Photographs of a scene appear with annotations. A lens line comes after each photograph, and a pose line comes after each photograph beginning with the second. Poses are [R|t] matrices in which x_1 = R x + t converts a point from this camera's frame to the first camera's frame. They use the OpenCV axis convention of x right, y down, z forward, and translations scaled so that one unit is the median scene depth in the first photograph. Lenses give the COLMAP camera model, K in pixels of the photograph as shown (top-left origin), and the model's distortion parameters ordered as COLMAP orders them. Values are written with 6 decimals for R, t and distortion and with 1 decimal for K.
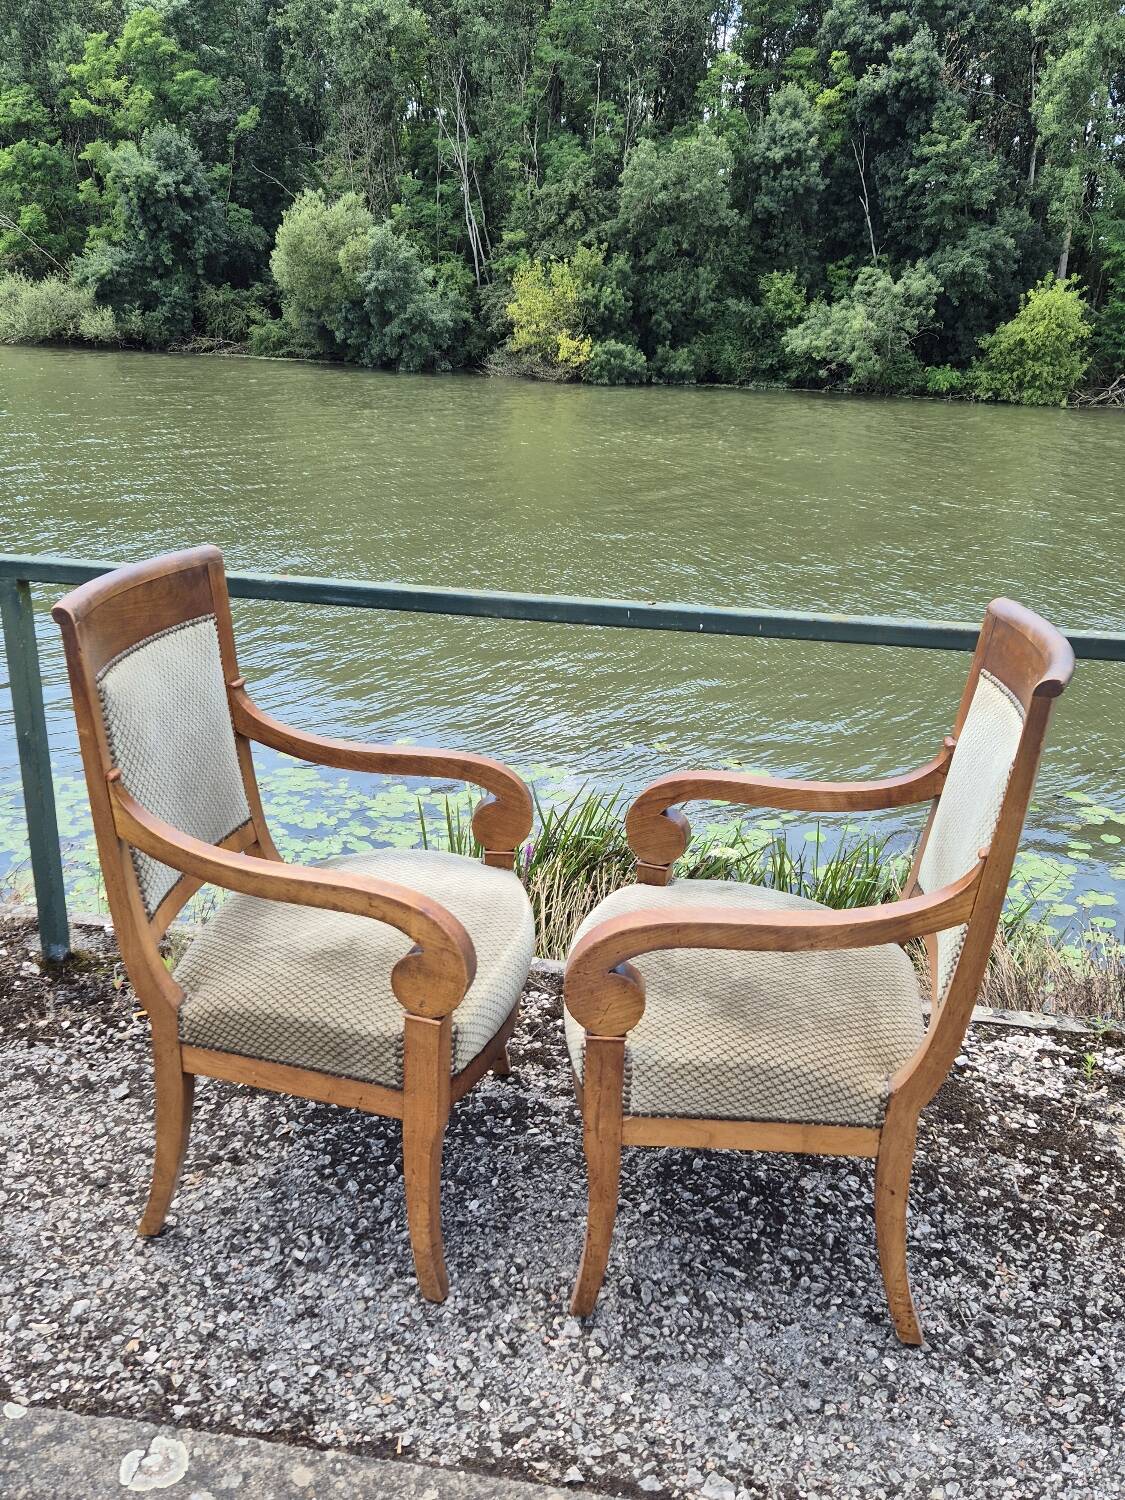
lens RADIAL K [[1239.4, 0, 543.5], [0, 1239.4, 767.7], [0, 0, 1]] dist [0.076650, -0.055909]
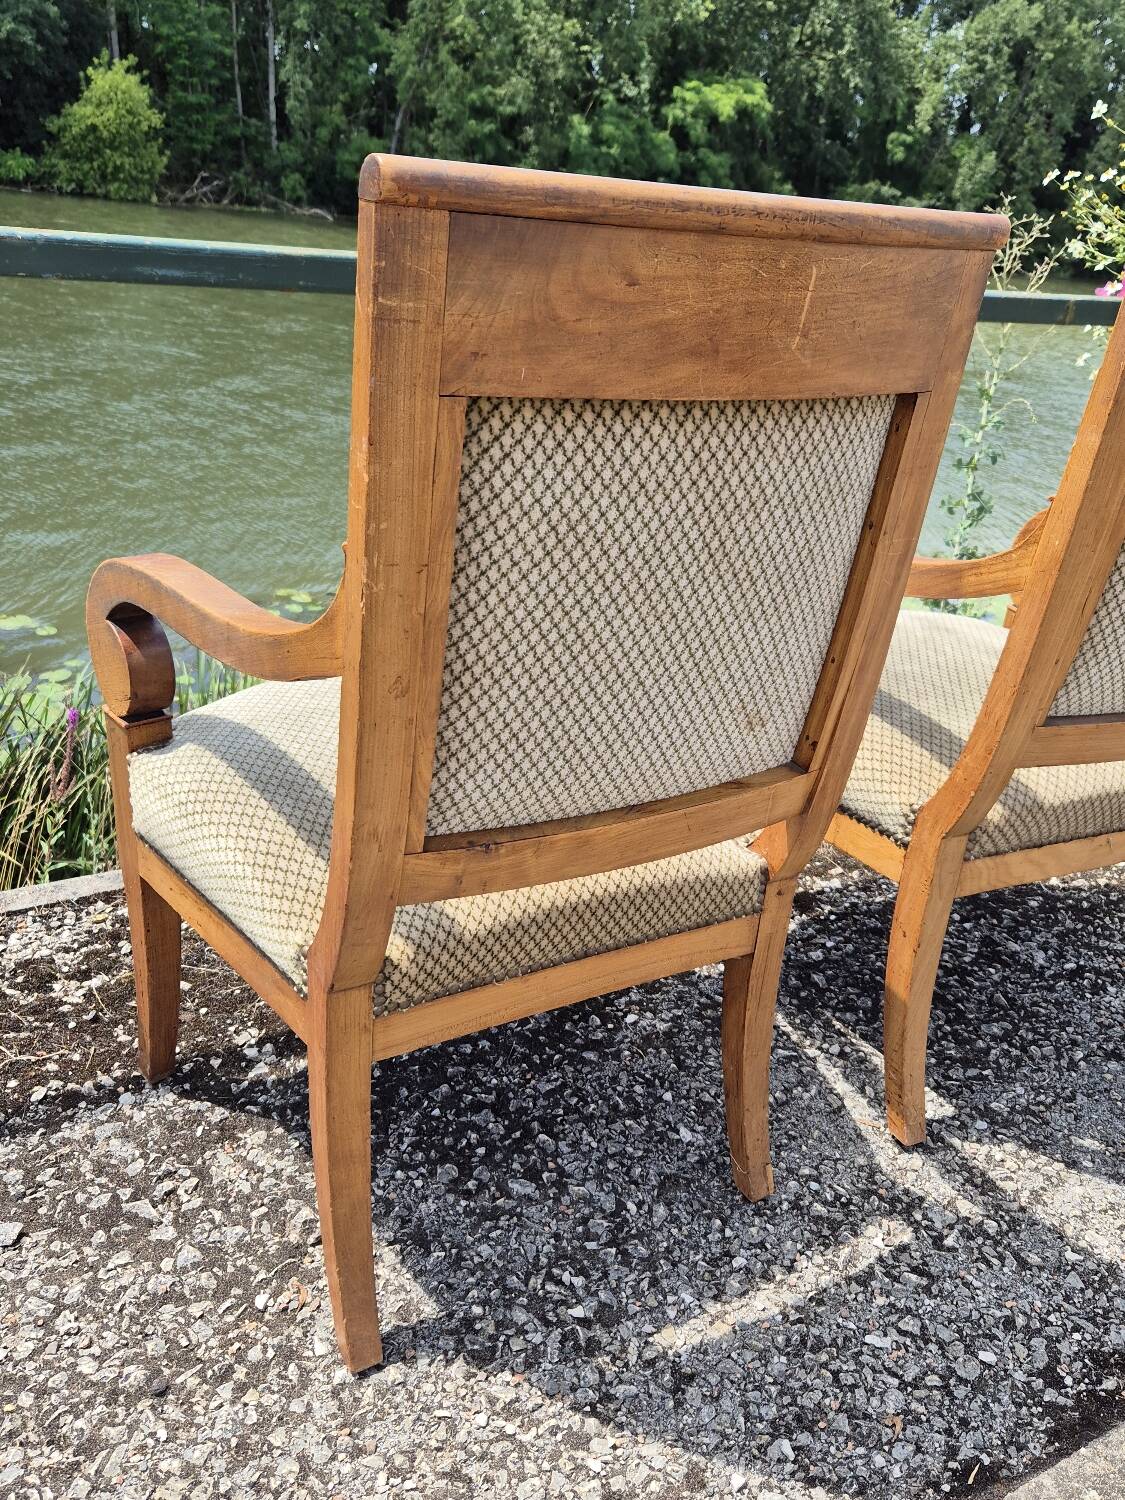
lens RADIAL K [[1251.3, 0, 573.8], [0, 1251.3, 764.8], [0, 0, 1]] dist [0.074595, -0.064916]
pose [[0.769361, -0.240026, 0.592006, -0.514303], [0.159513, 0.969553, 0.185800, 0.002222], [-0.618579, -0.048515, 0.784224, 0.521800]]
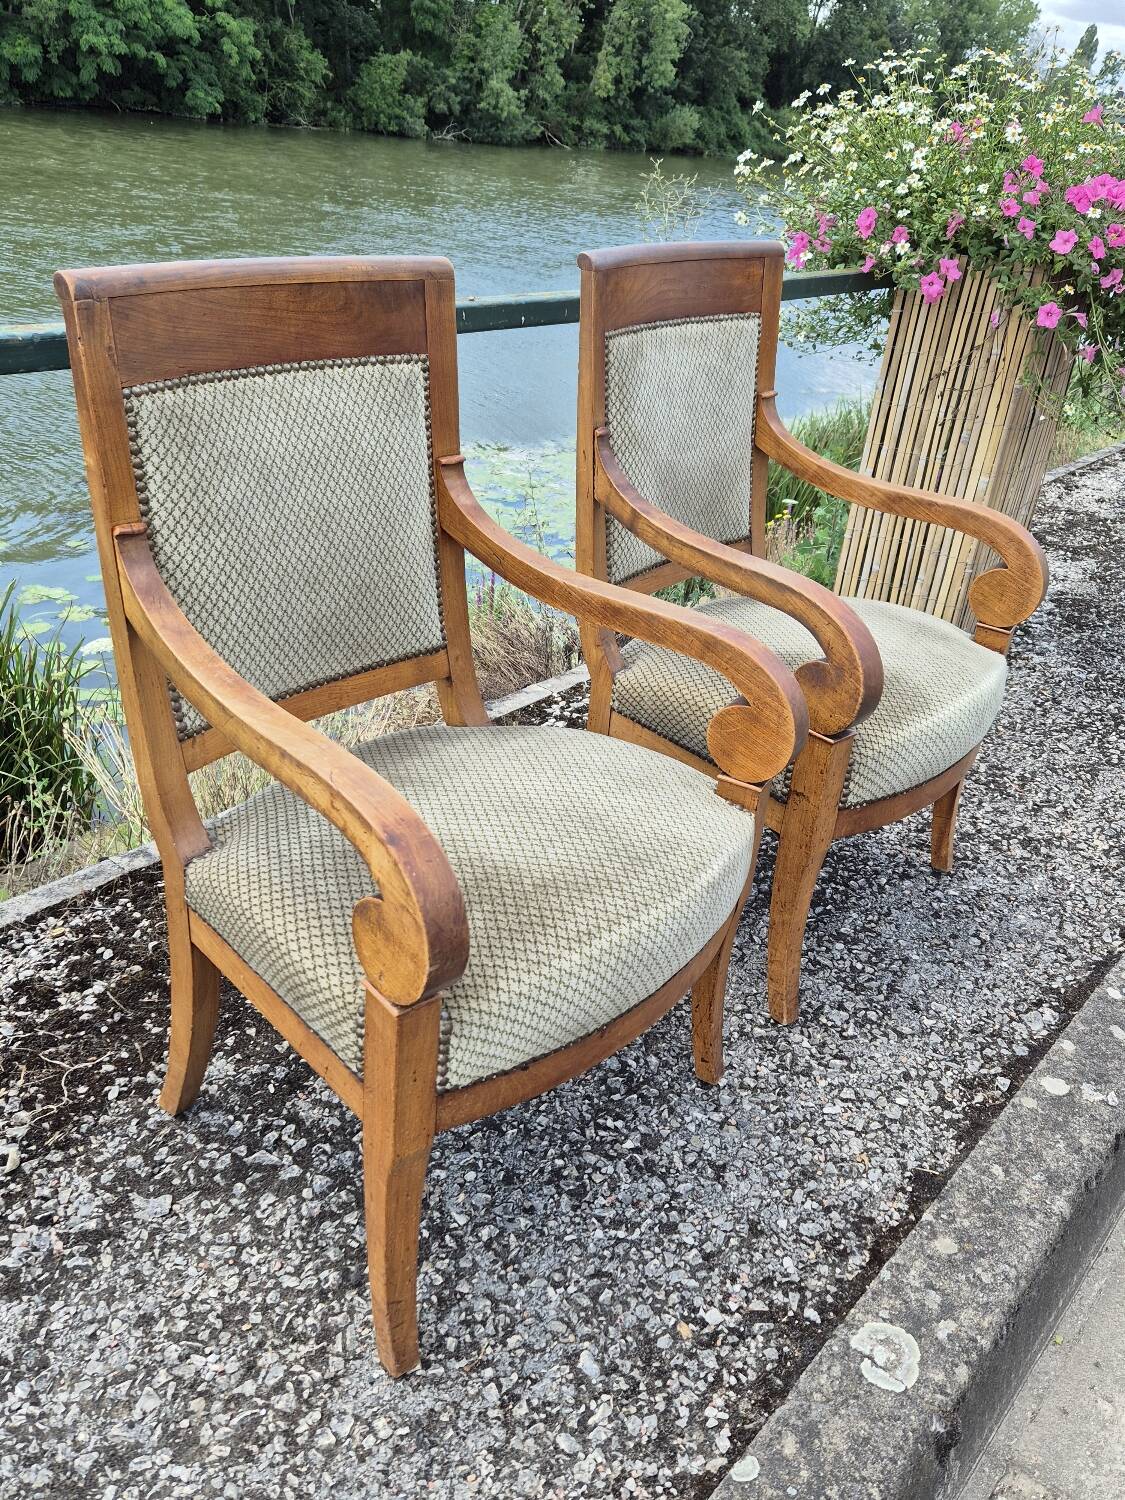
lens RADIAL K [[1239.4, 0, 583.5], [0, 1239.4, 759.1], [0, 0, 1]] dist [0.076650, -0.055909]
pose [[0.513411, -0.395598, 0.761519, -0.750609], [0.227888, 0.918393, 0.323451, -0.124112], [-0.827331, 0.007478, 0.561666, 0.565679]]
